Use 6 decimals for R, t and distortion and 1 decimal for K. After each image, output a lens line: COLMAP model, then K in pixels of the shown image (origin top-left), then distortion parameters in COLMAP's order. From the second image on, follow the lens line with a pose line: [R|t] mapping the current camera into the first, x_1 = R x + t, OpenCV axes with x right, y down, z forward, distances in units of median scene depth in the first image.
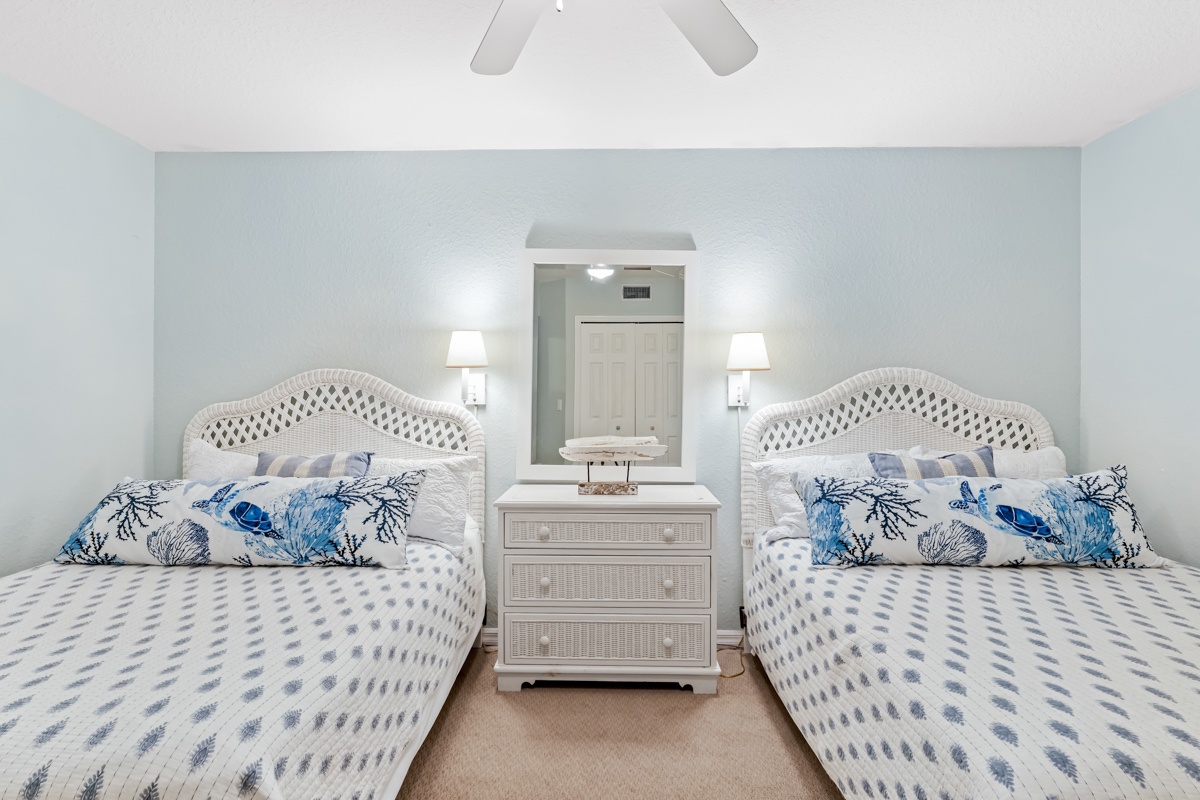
lens RADIAL K [[618.2, 0, 597.8], [0, 618.2, 387.6], [0, 0, 1]] dist [-0.004027, 0.002574]
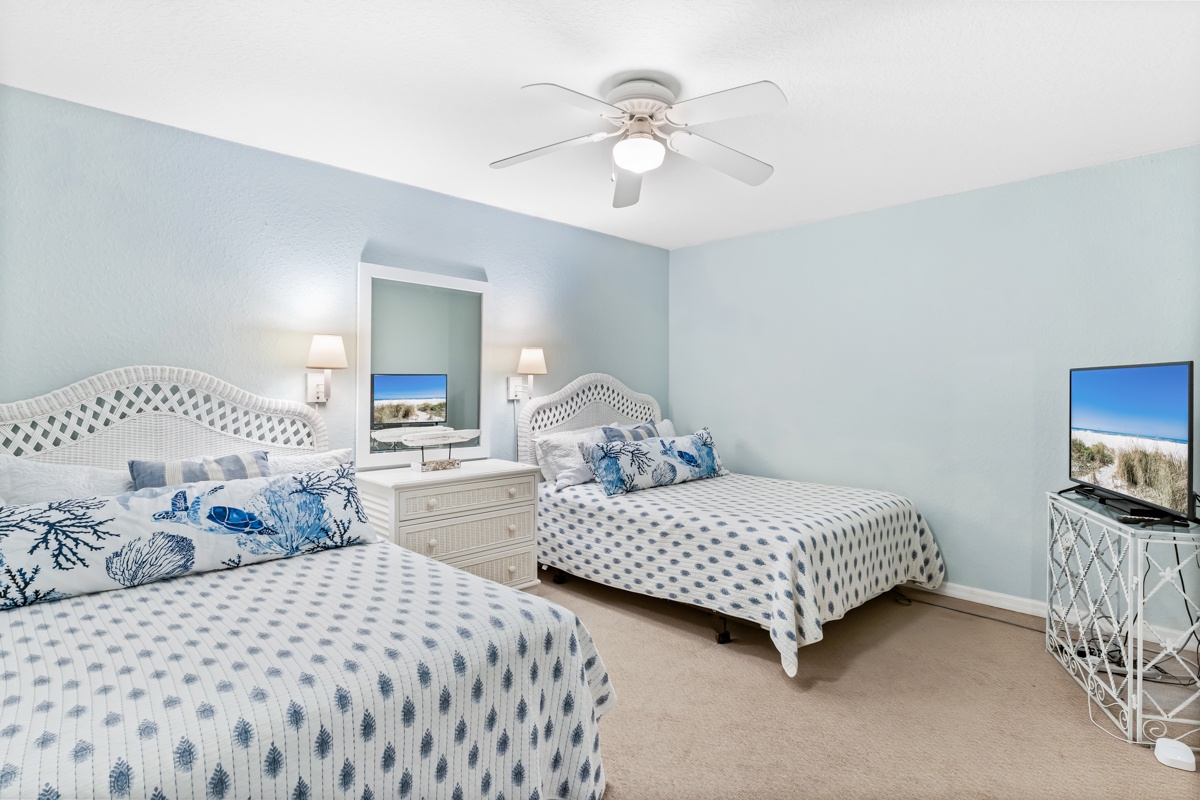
lens RADIAL K [[618.2, 0, 597.8], [0, 618.2, 387.6], [0, 0, 1]] dist [-0.004027, 0.002574]
pose [[0.696257, -0.003564, 0.717784, -0.648322], [-0.015373, 0.999684, 0.019876, -0.027360], [-0.717628, -0.024873, 0.695982, -0.097374]]
